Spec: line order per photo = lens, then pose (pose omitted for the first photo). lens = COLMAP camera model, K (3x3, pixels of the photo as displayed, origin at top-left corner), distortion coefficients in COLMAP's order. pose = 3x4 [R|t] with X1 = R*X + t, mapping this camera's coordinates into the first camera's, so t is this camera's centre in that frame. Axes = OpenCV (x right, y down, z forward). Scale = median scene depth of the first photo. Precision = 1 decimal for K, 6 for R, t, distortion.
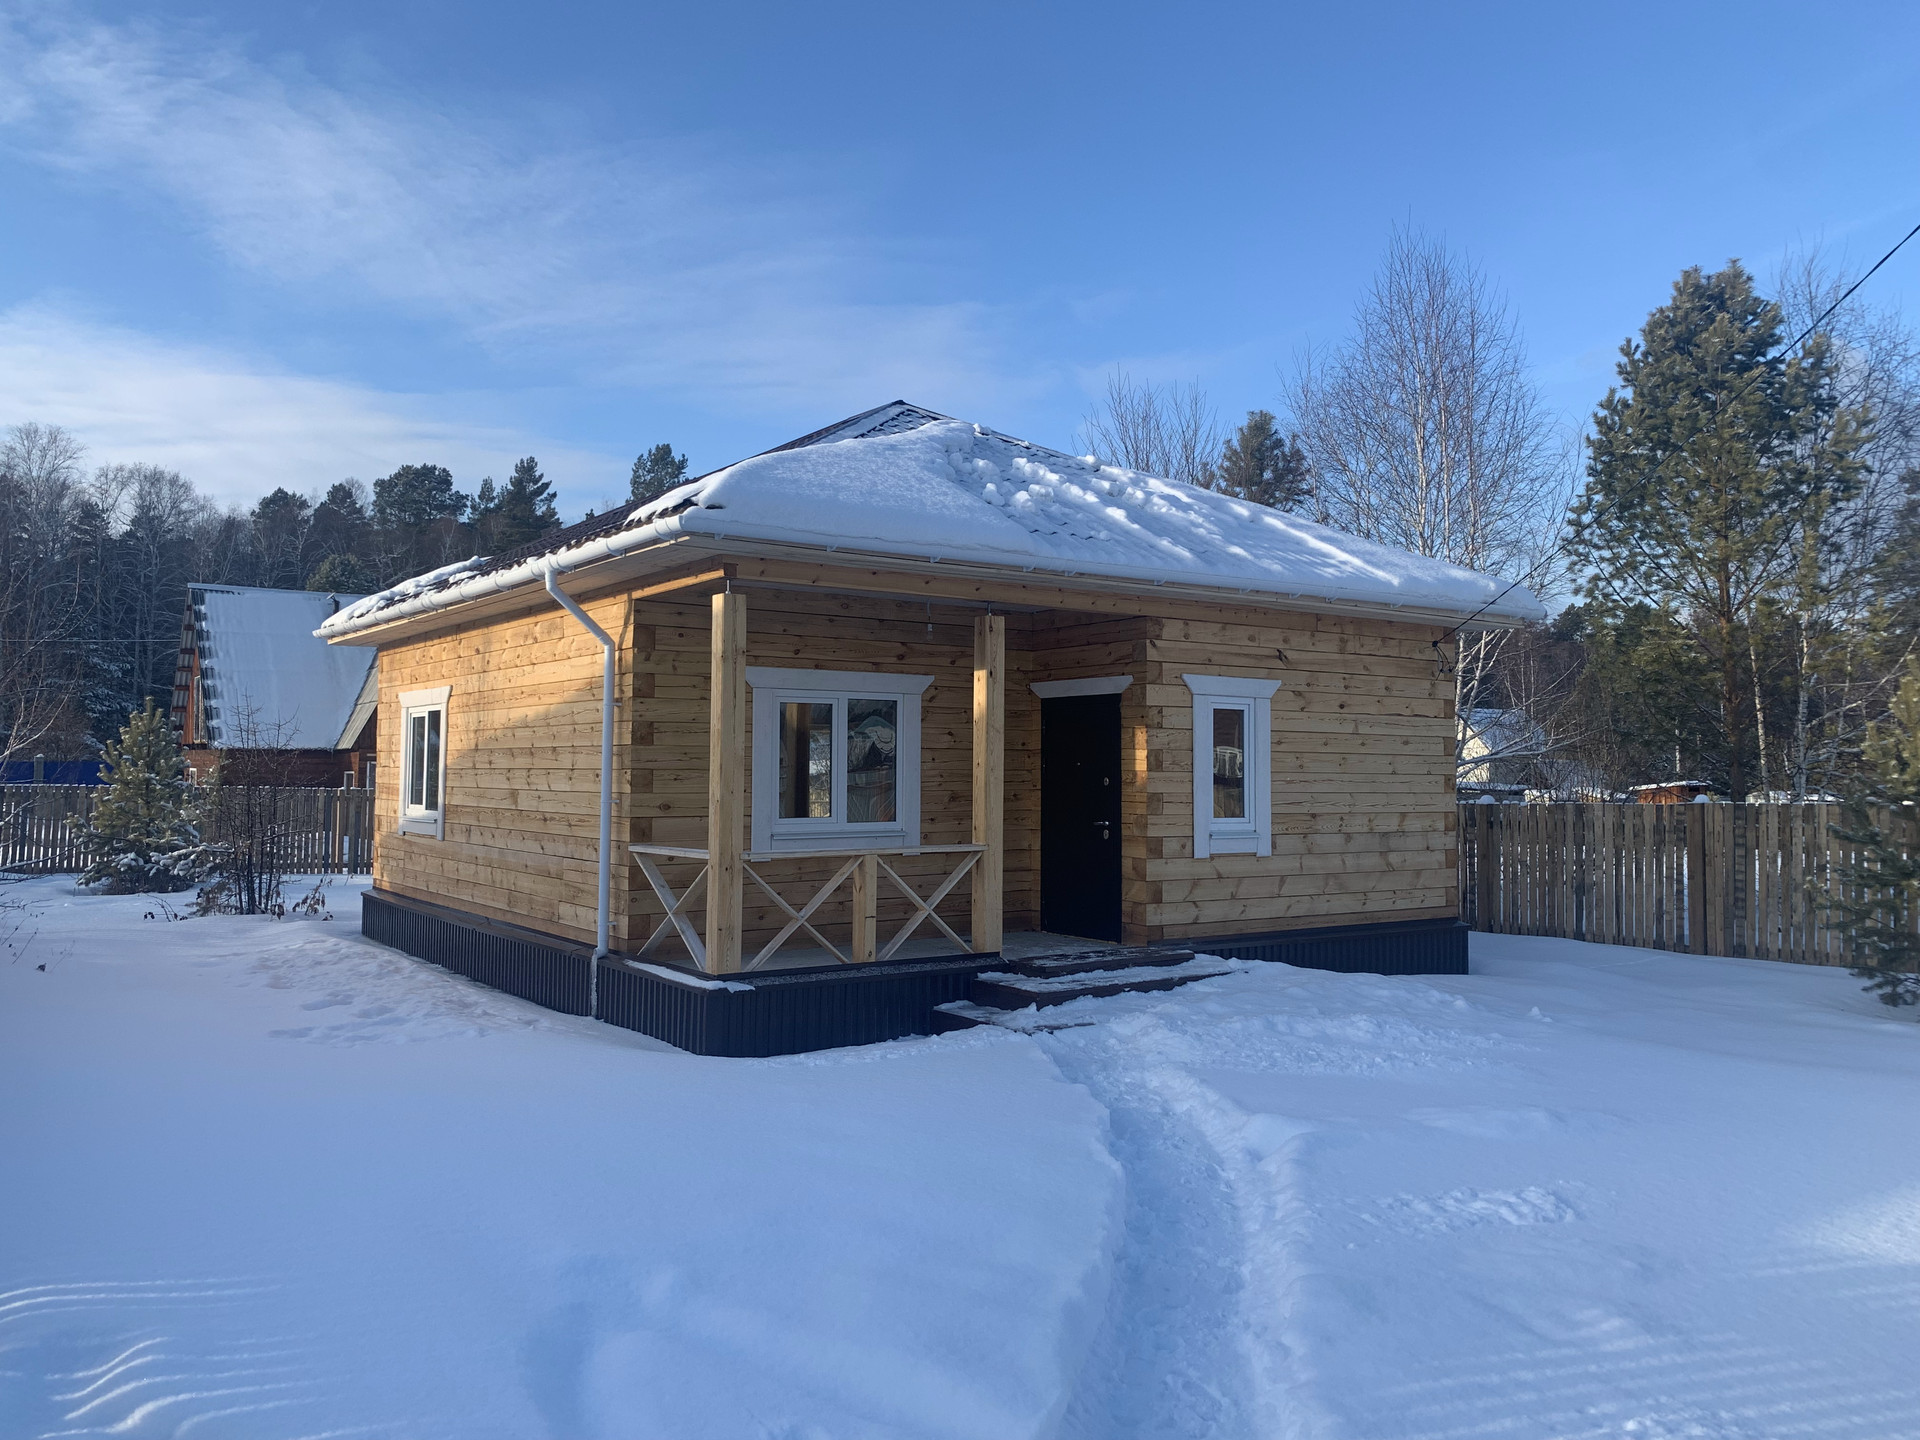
lens RADIAL K [[1462.1, 0, 955.8], [0, 1462.1, 699.2], [0, 0, 1]] dist [0.106044, -0.191586]
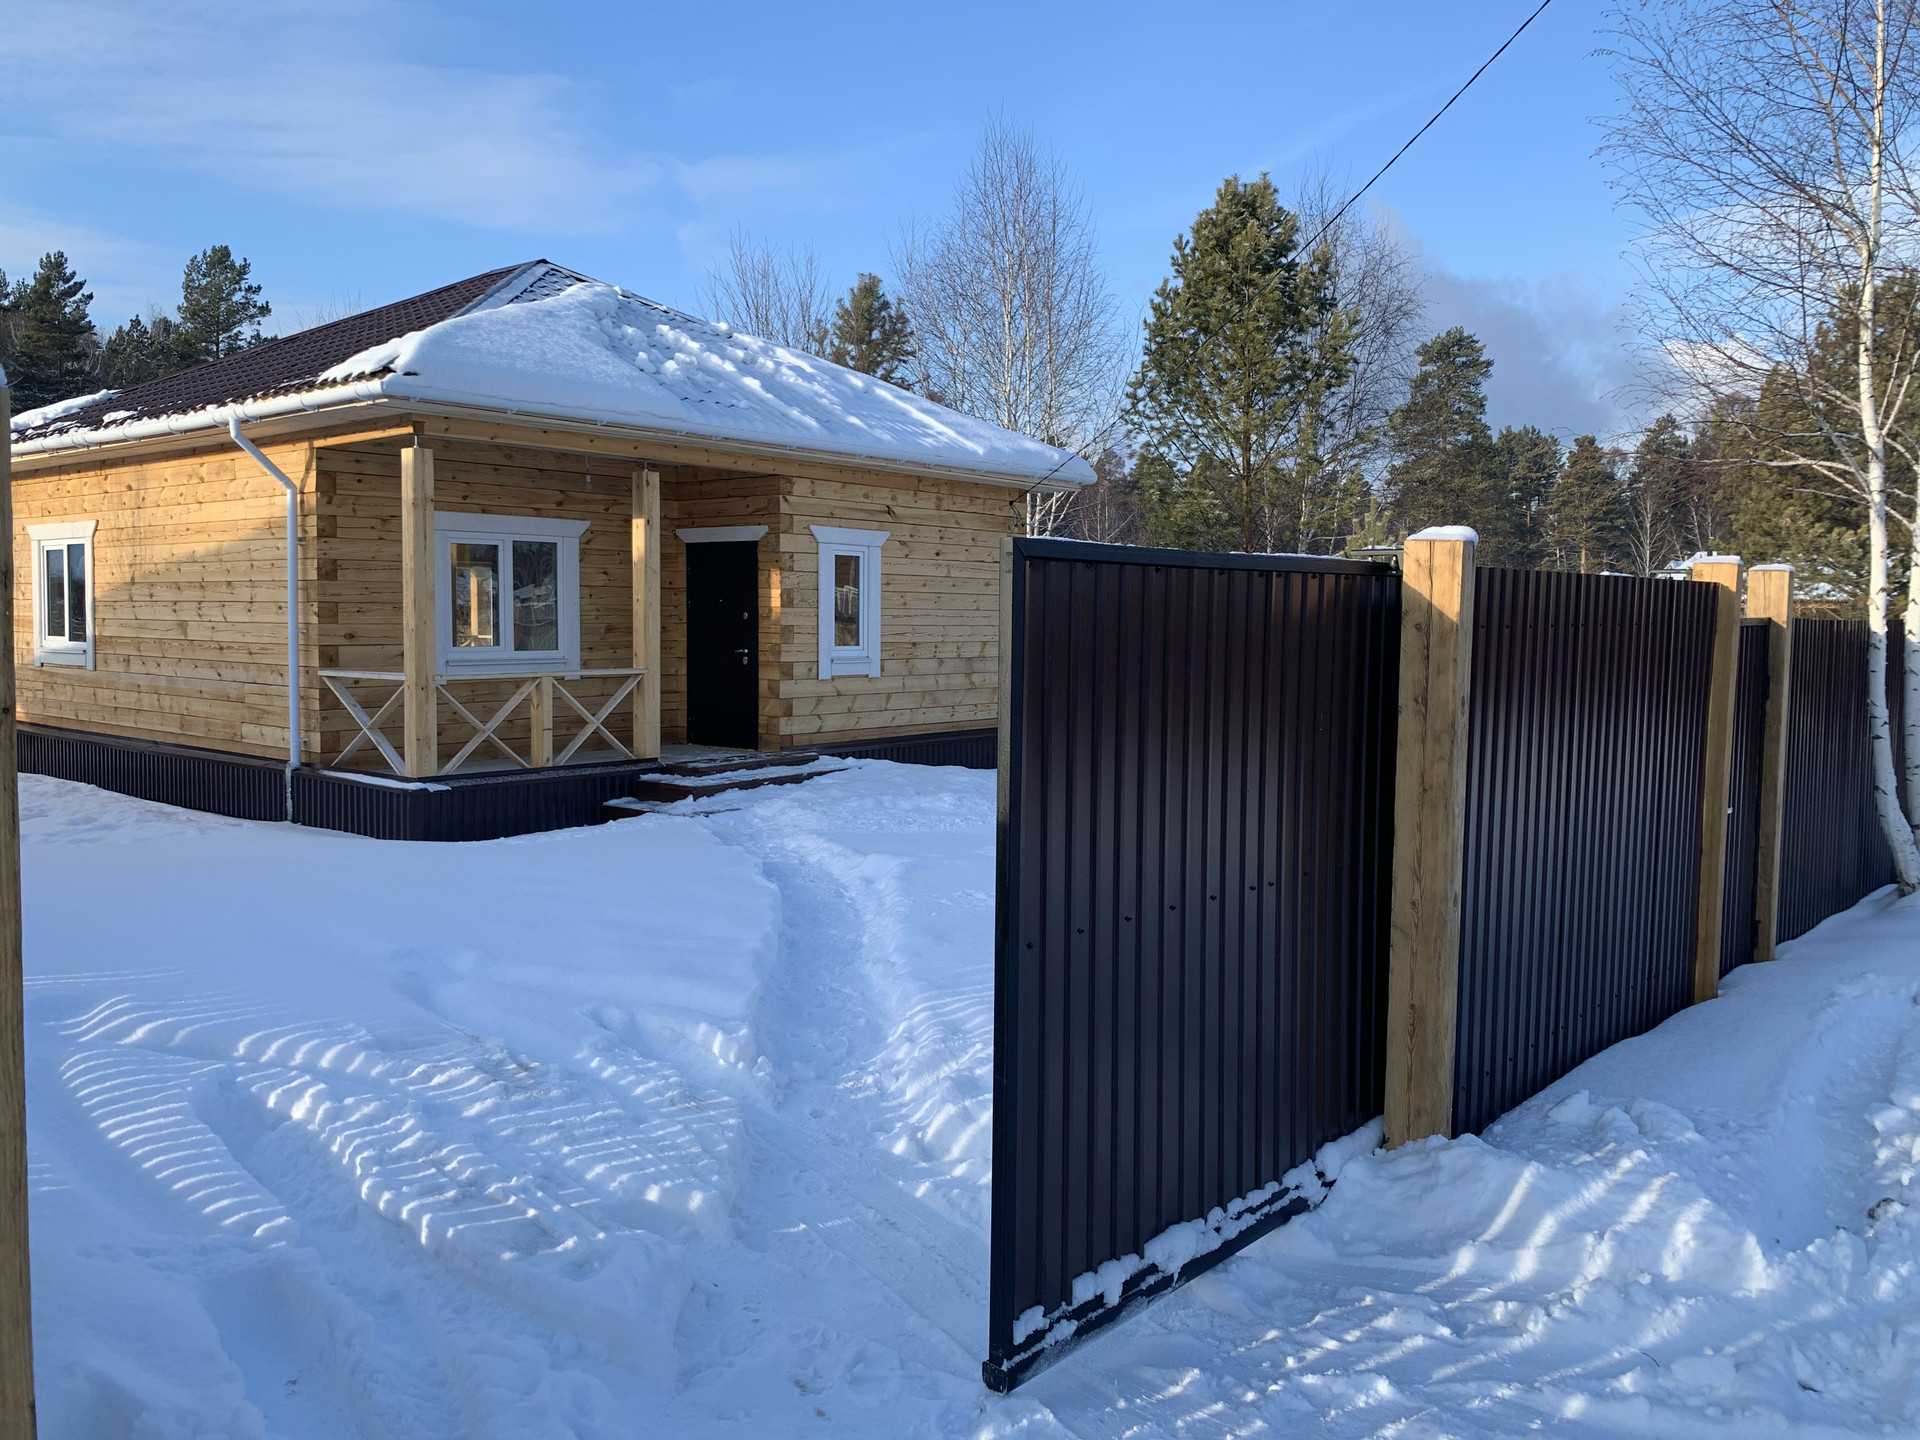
lens RADIAL K [[1462.1, 0, 955.8], [0, 1462.1, 699.2], [0, 0, 1]] dist [0.106044, -0.191586]
pose [[0.964595, -0.013270, 0.263401, -0.044128], [-0.015658, 0.994090, 0.107424, -0.006186], [-0.263270, -0.107745, 0.958687, -0.179291]]
